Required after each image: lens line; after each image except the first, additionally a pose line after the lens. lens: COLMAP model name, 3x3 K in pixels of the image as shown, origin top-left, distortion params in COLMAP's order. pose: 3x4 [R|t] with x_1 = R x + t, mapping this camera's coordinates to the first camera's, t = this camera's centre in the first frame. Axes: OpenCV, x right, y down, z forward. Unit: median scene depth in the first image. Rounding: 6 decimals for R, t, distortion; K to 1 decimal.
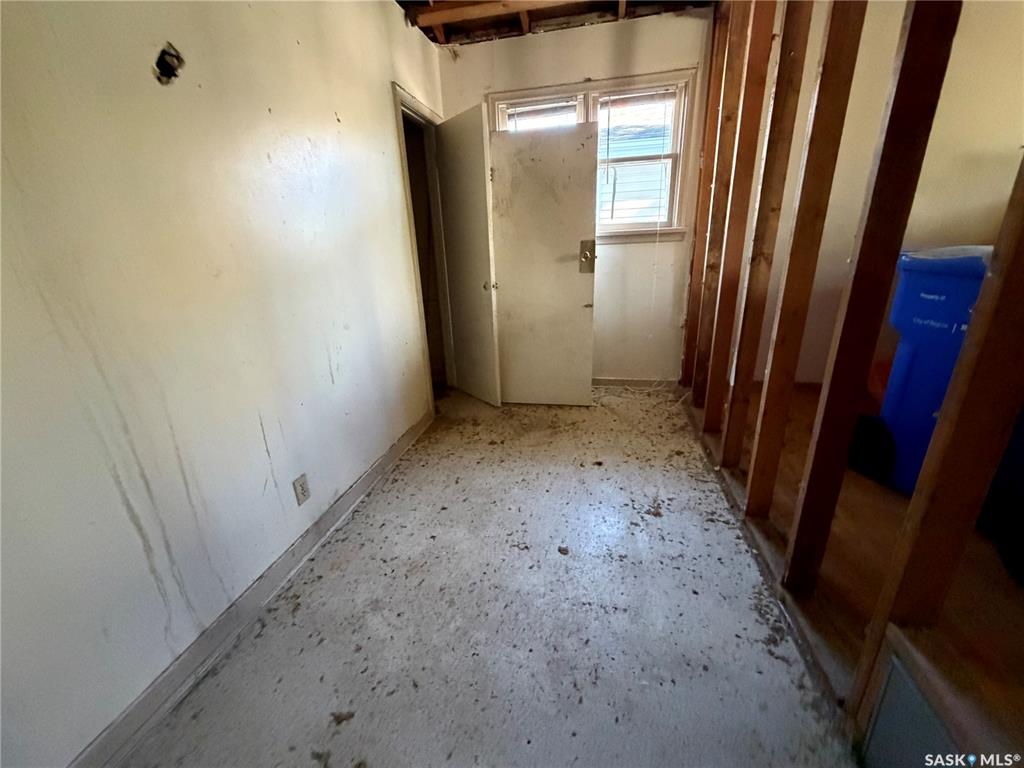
lens RADIAL K [[409.4, 0, 506.2], [0, 409.4, 365.9], [0, 0, 1]] dist [-0.000777, 0.001276]
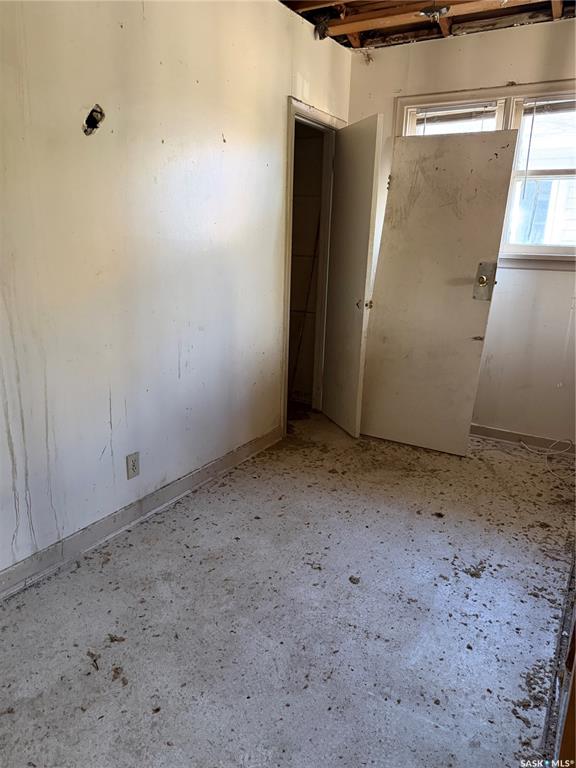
lens RADIAL K [[544.0, 0, 292.7], [0, 544.0, 350.4], [0, 0, 1]] dist [0.055156, -0.062703]
pose [[0.948118, 0.130649, -0.289833, 0.258767], [-0.156155, 0.985485, -0.066593, 0.021109], [0.276926, 0.108397, 0.954758, -0.286455]]
